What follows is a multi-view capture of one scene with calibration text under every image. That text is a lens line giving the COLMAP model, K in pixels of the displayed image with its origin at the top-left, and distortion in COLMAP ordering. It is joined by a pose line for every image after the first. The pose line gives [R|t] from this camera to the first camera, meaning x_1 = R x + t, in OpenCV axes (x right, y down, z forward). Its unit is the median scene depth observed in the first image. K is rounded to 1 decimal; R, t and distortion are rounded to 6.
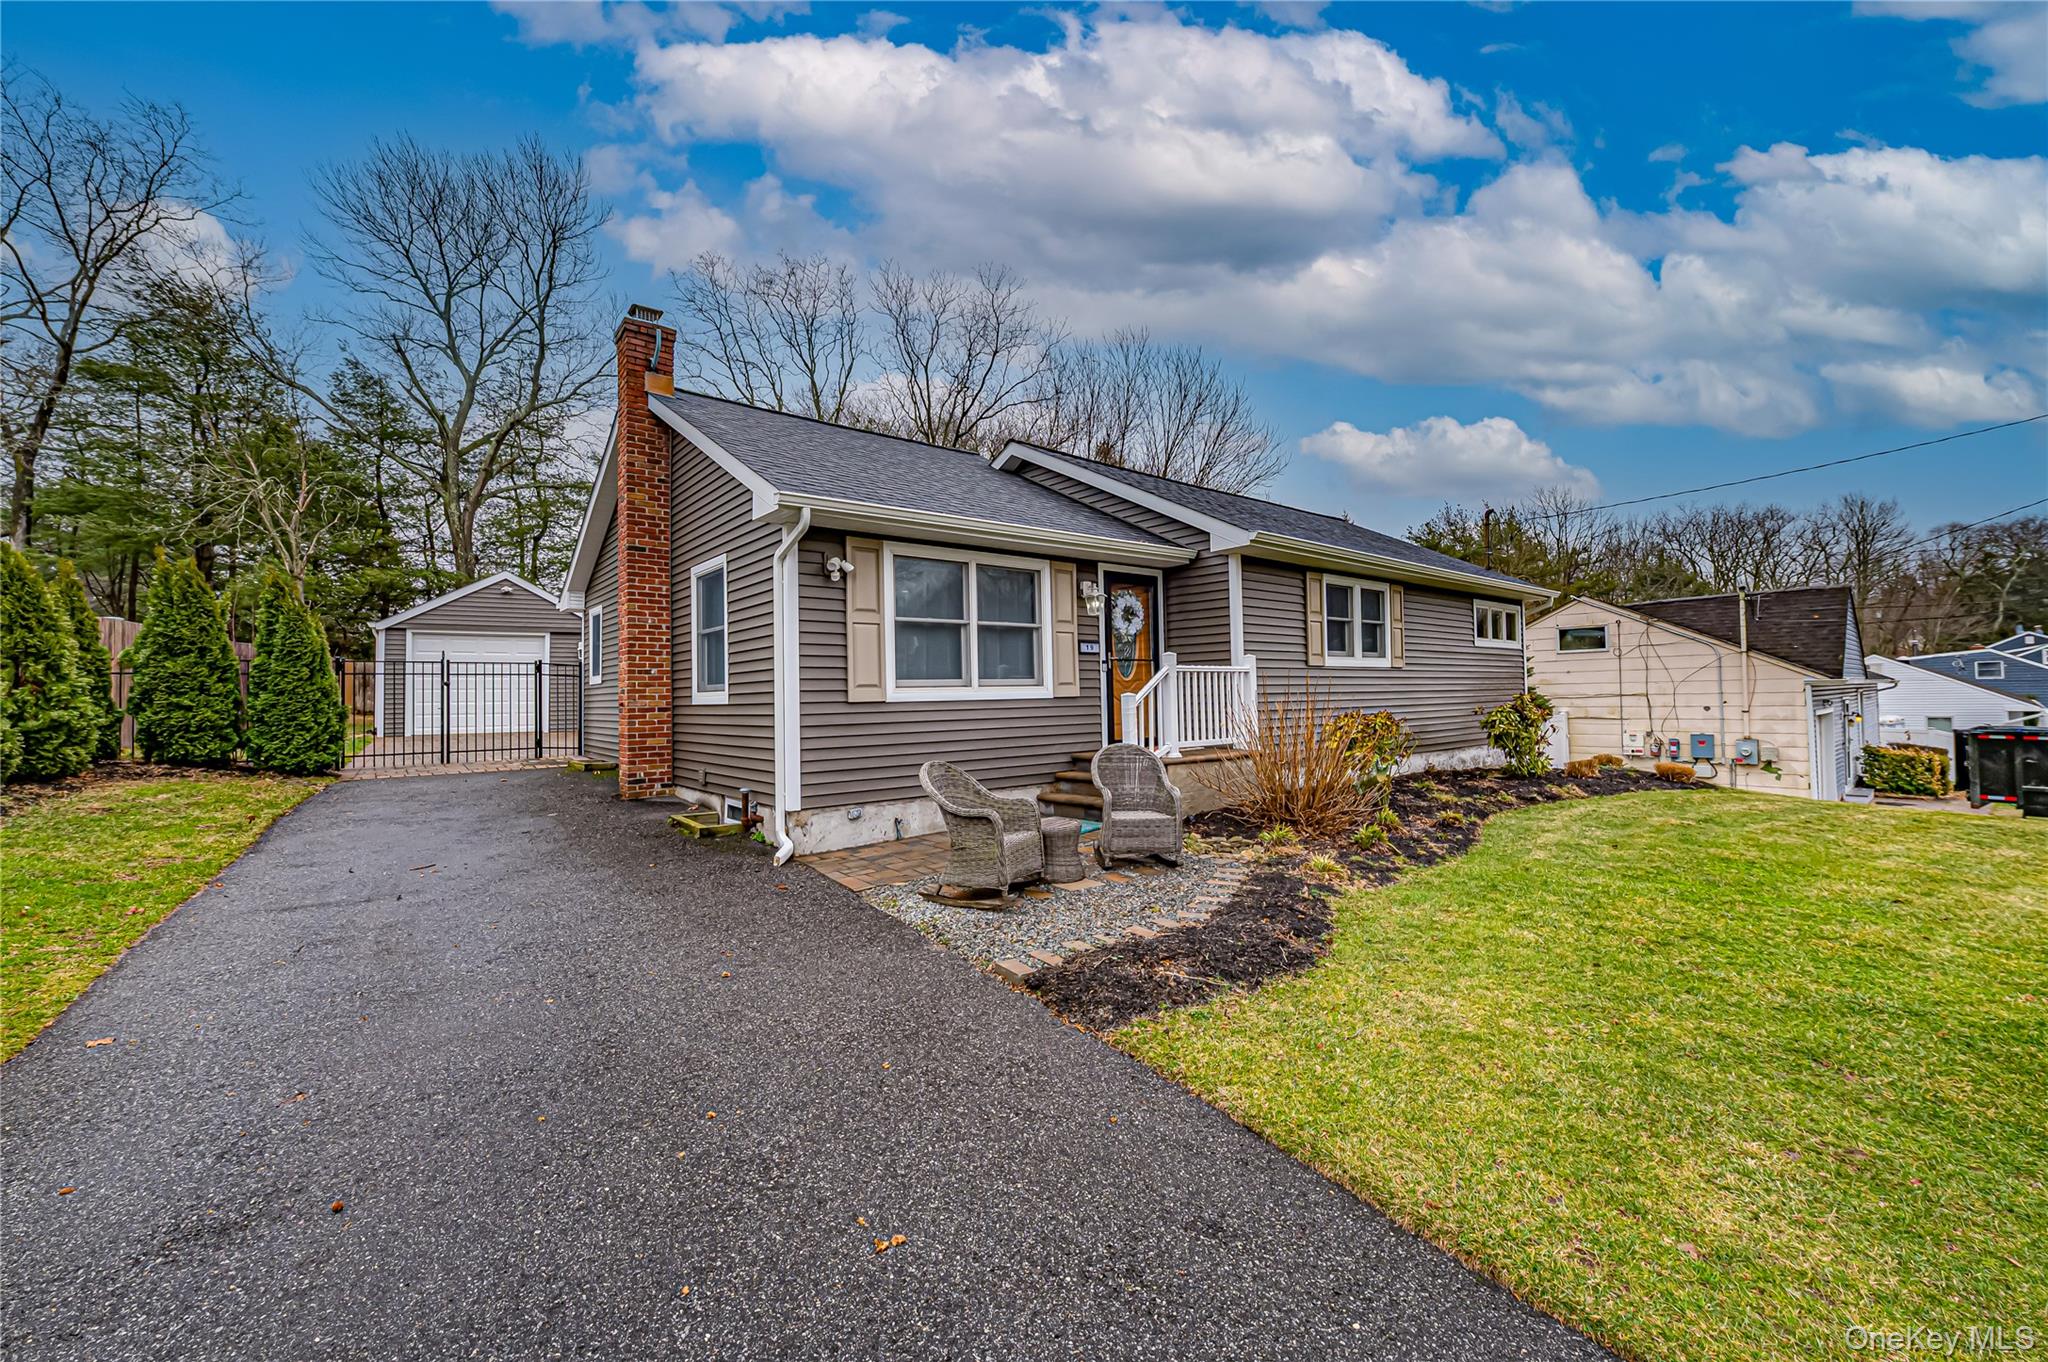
lens RADIAL K [[780.6, 0, 1012.6], [0, 780.6, 689.1], [0, 0, 1]] dist [-0.001856, -0.000301]
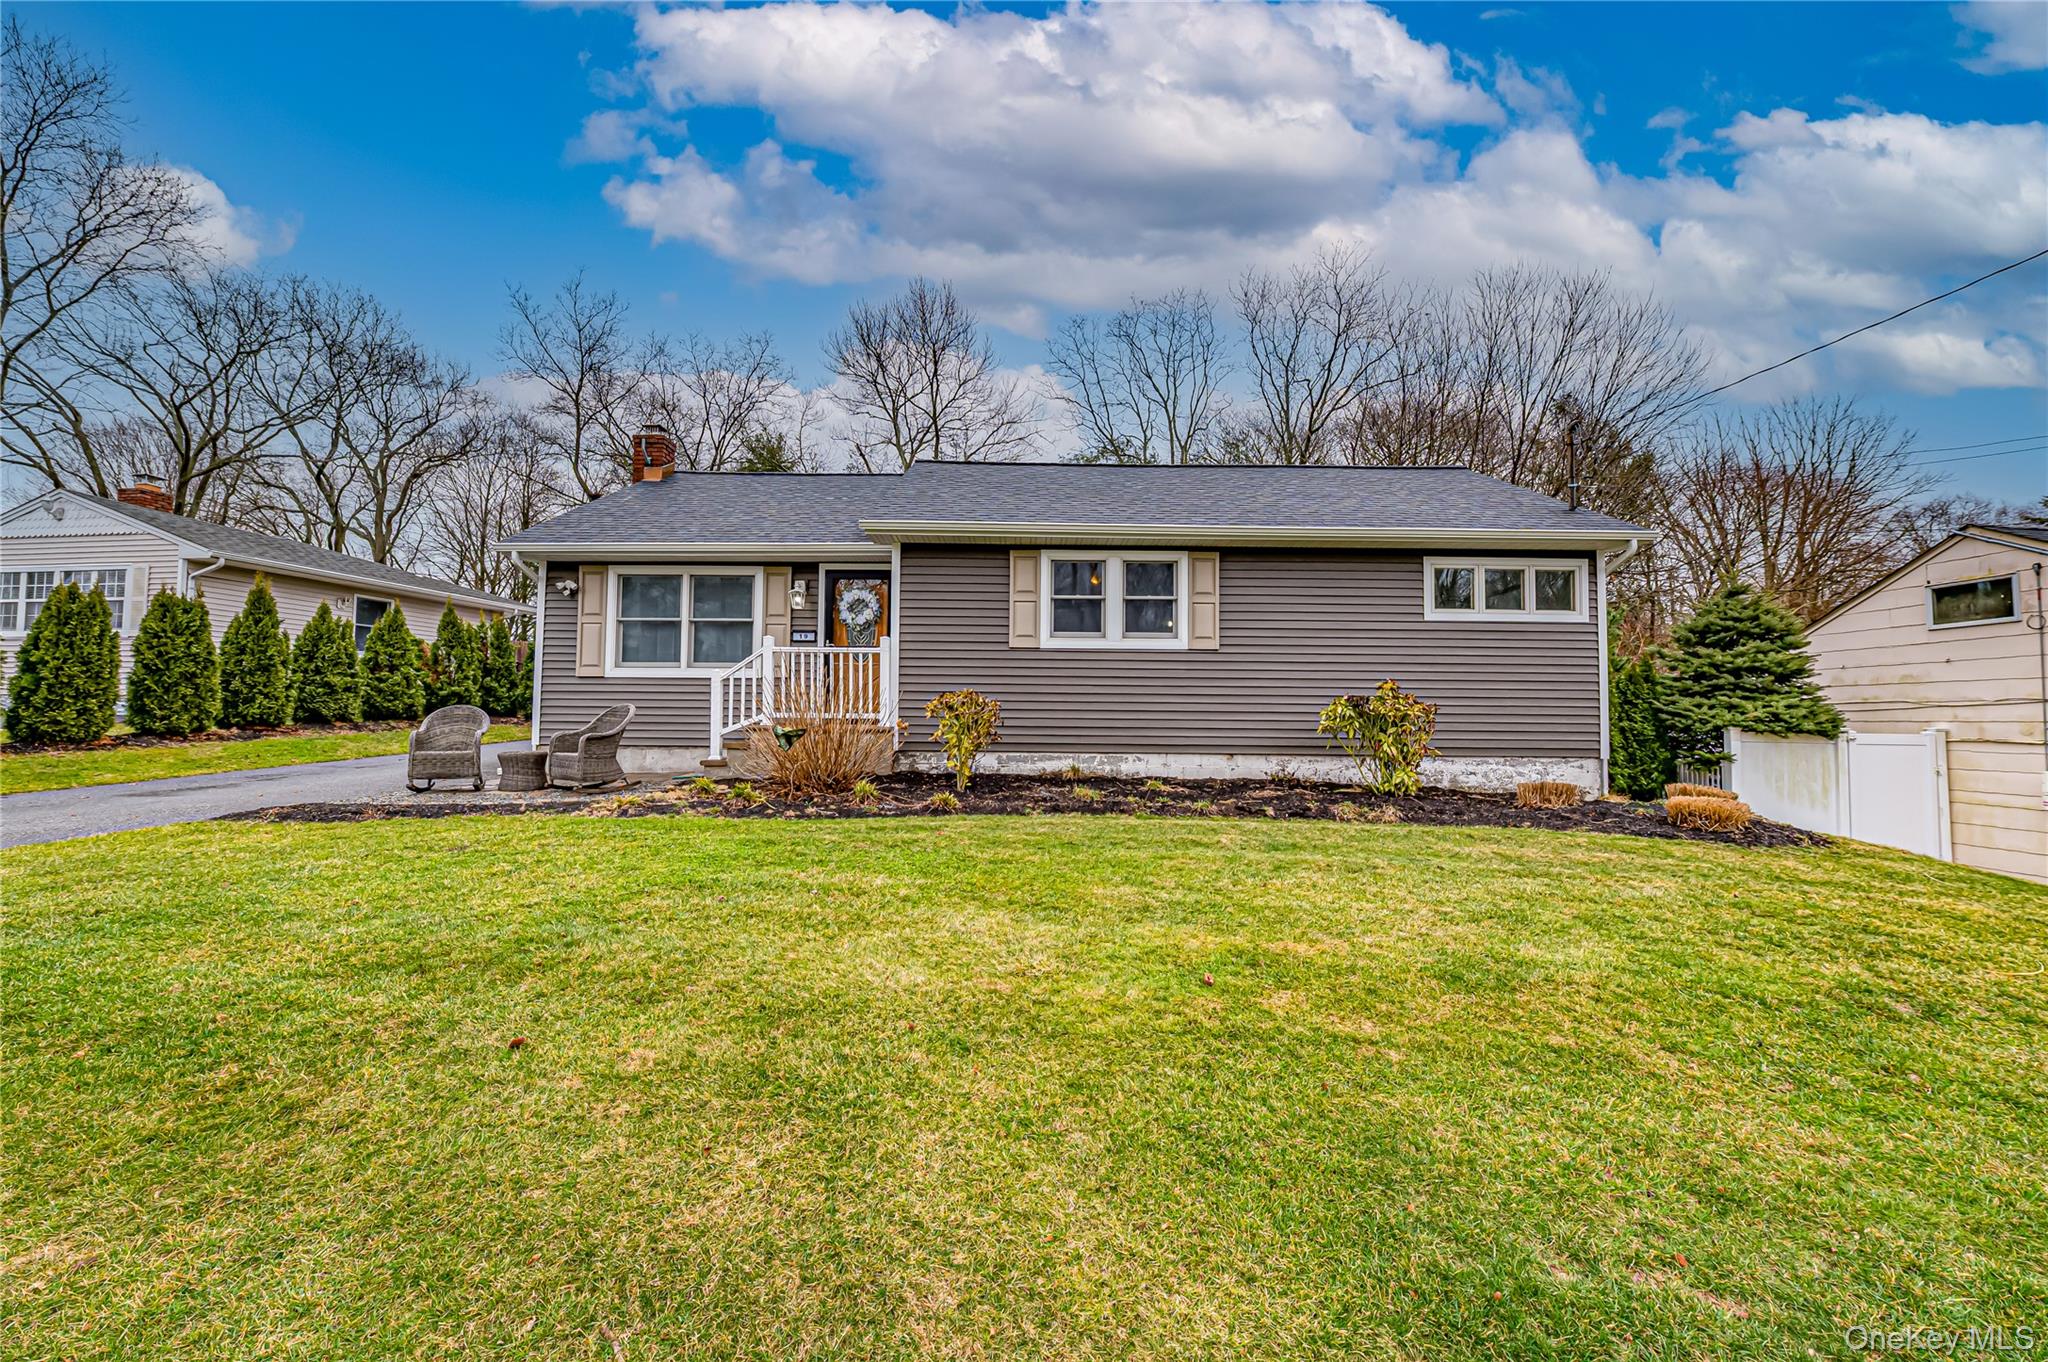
lens RADIAL K [[780.6, 0, 1037.3], [0, 780.6, 685.5], [0, 0, 1]] dist [-0.001856, -0.000301]
pose [[0.791892, -0.000228, -0.610661, 0.980775], [-0.016382, 0.999632, -0.021617, 0.036224], [0.610441, 0.027122, 0.791597, 0.254446]]
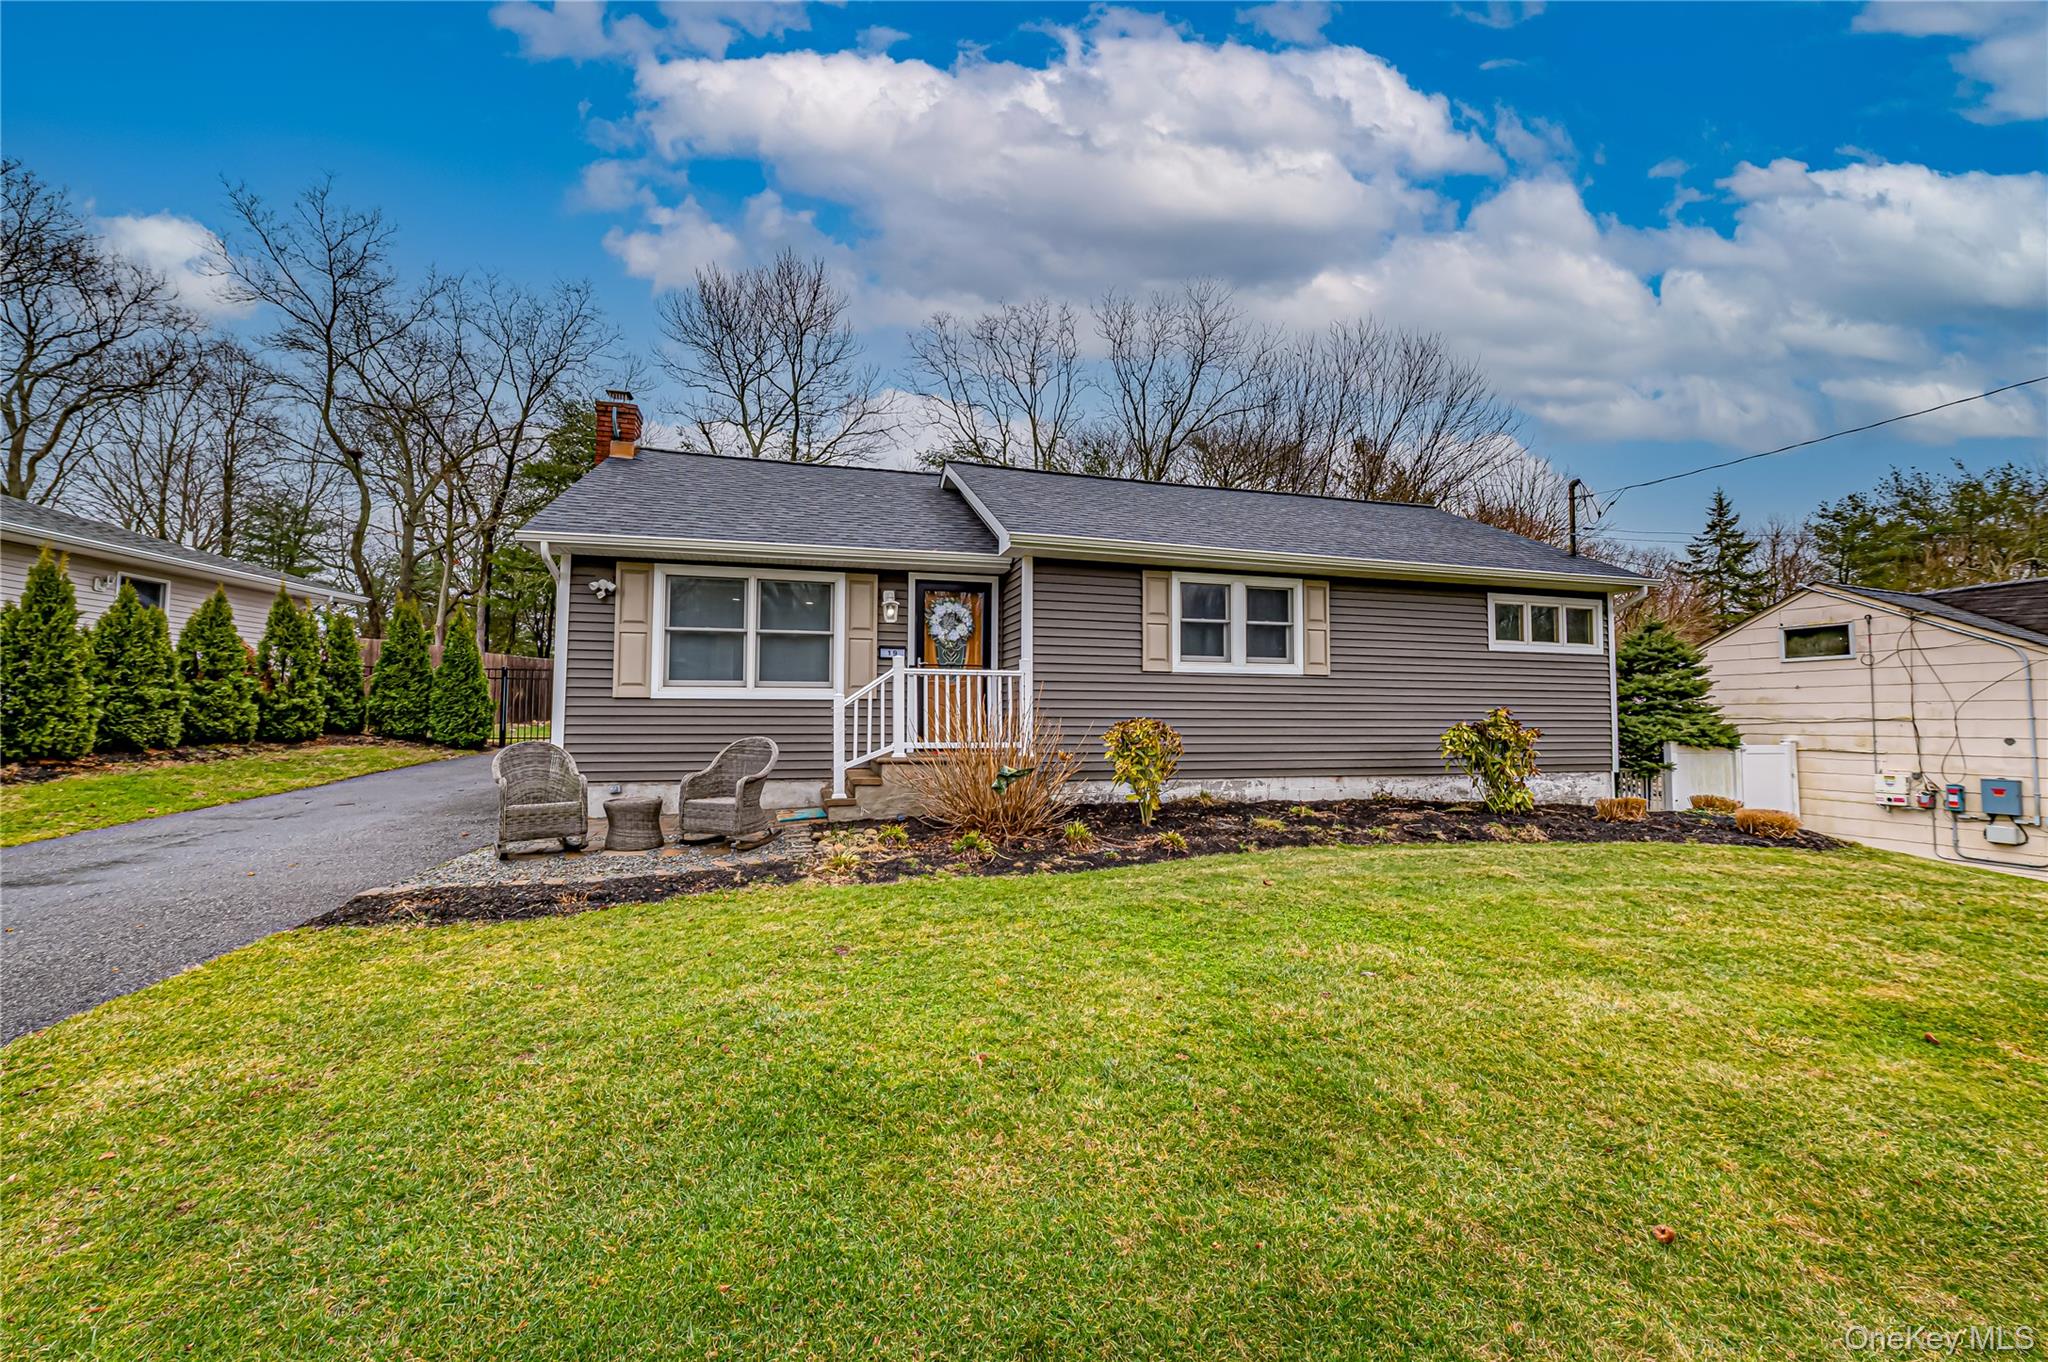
lens RADIAL K [[780.6, 0, 1035.9], [0, 780.6, 678.8], [0, 0, 1]] dist [-0.001856, -0.000301]
pose [[0.924322, 0.004439, -0.381588, 0.607780], [-0.017408, 0.999382, -0.030542, 0.009378], [0.381217, 0.034873, 0.923828, 0.090190]]
